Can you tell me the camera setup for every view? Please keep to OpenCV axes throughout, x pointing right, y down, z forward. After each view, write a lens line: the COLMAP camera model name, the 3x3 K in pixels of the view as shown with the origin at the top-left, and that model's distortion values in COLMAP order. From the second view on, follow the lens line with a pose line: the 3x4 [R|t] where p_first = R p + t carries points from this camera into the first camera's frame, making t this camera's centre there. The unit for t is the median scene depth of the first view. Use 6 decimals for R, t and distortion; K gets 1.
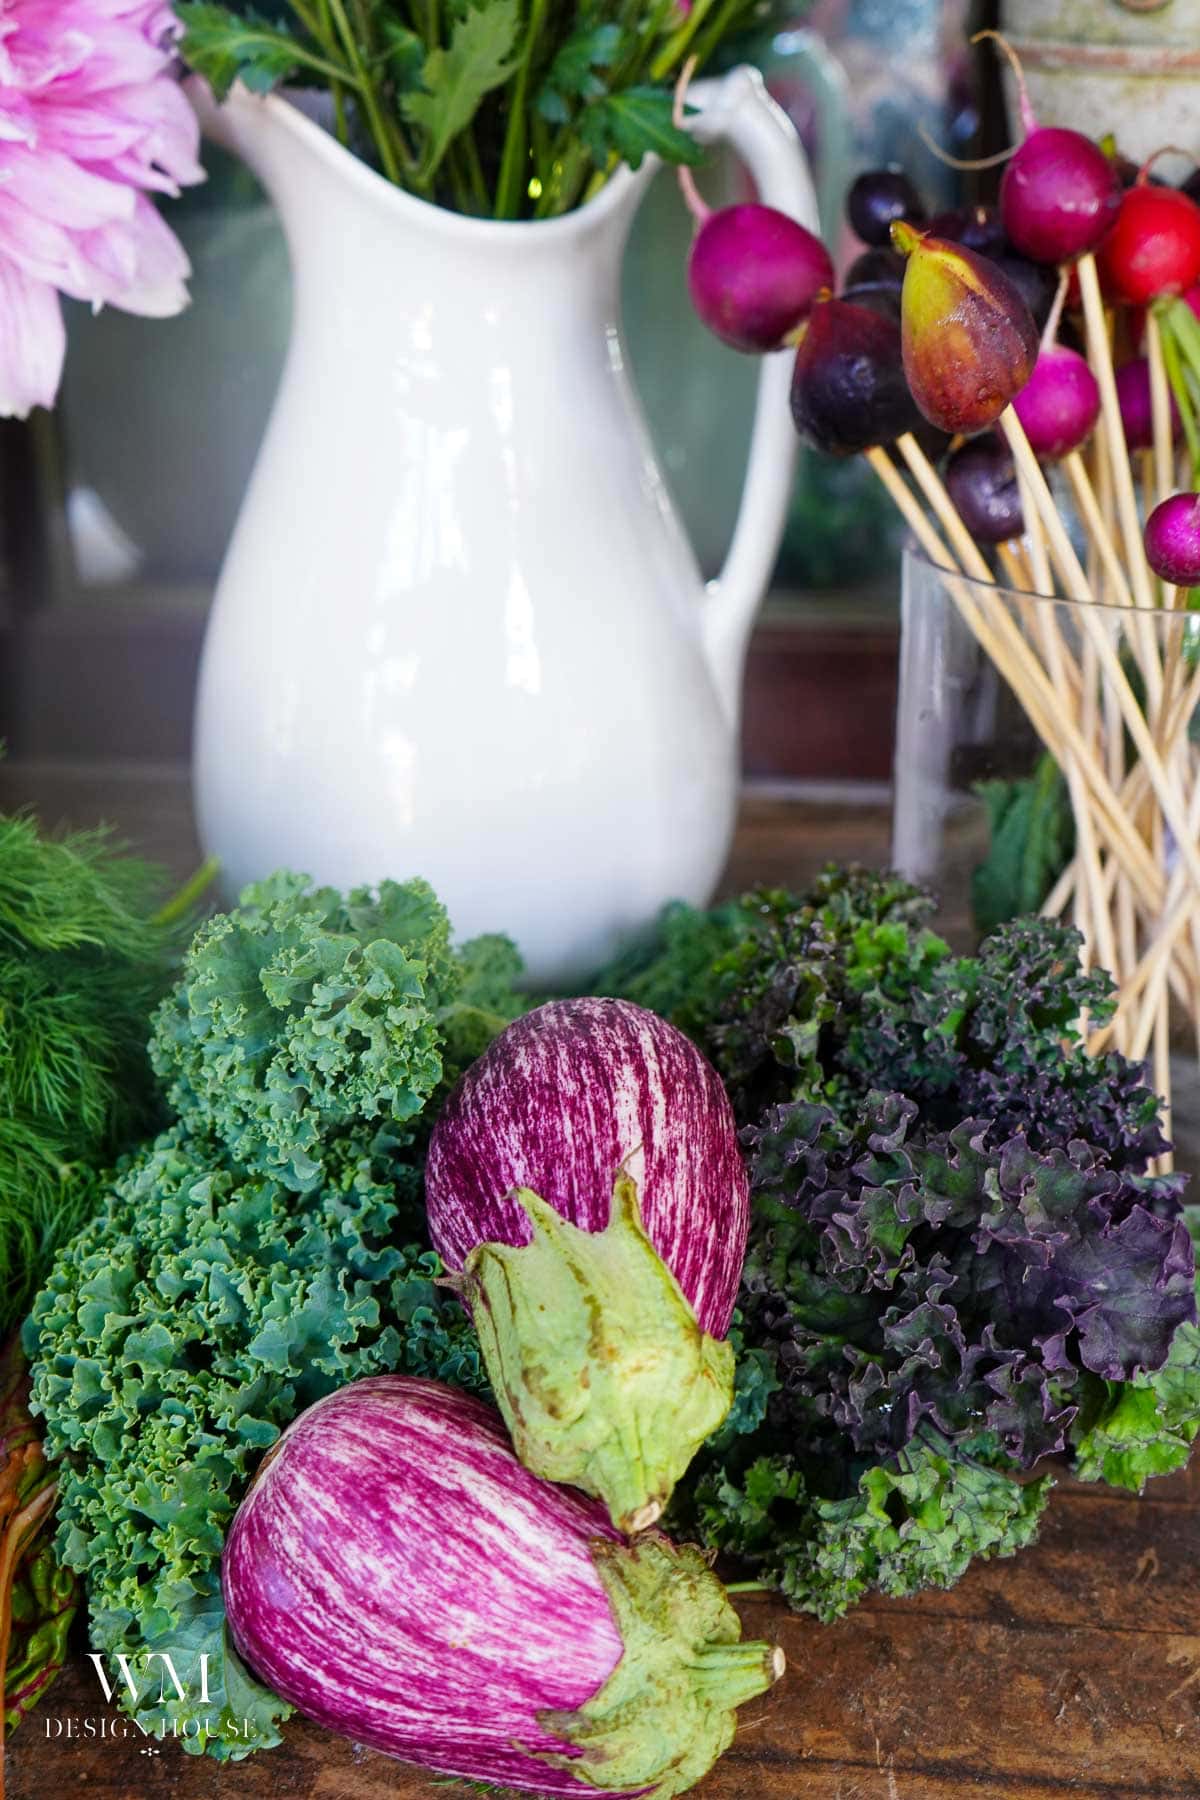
lens RADIAL K [[2142.3, 0, 608.6], [0, 2142.3, 981.1], [0, 0, 1]] dist [0.030675, -0.003296]
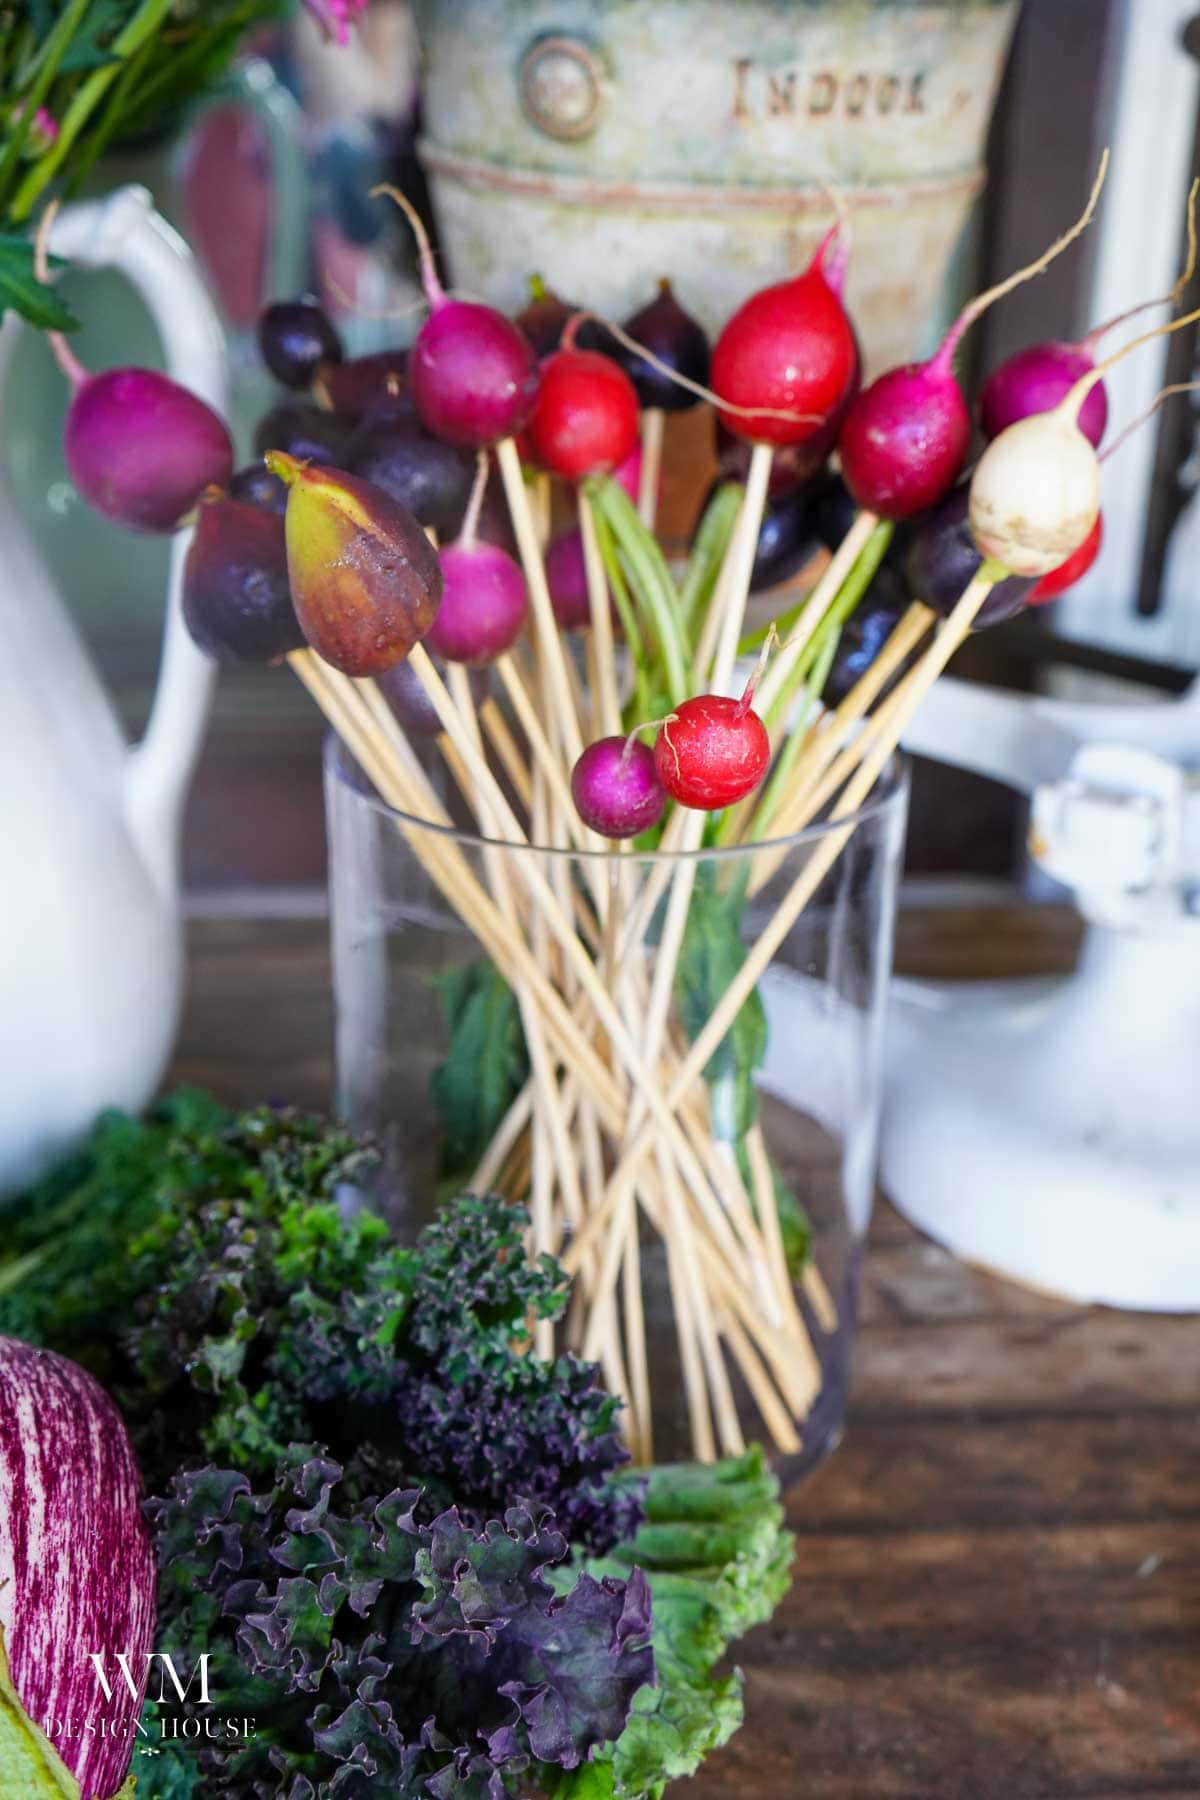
lens RADIAL K [[2142.3, 0, 608.6], [0, 2142.3, 981.1], [0, 0, 1]] dist [0.030675, -0.003296]
pose [[0.977533, -0.052318, 0.204186, 0.075839], [0.046171, 0.998329, 0.034758, -0.156653], [-0.205664, -0.024550, 0.978315, 0.106913]]
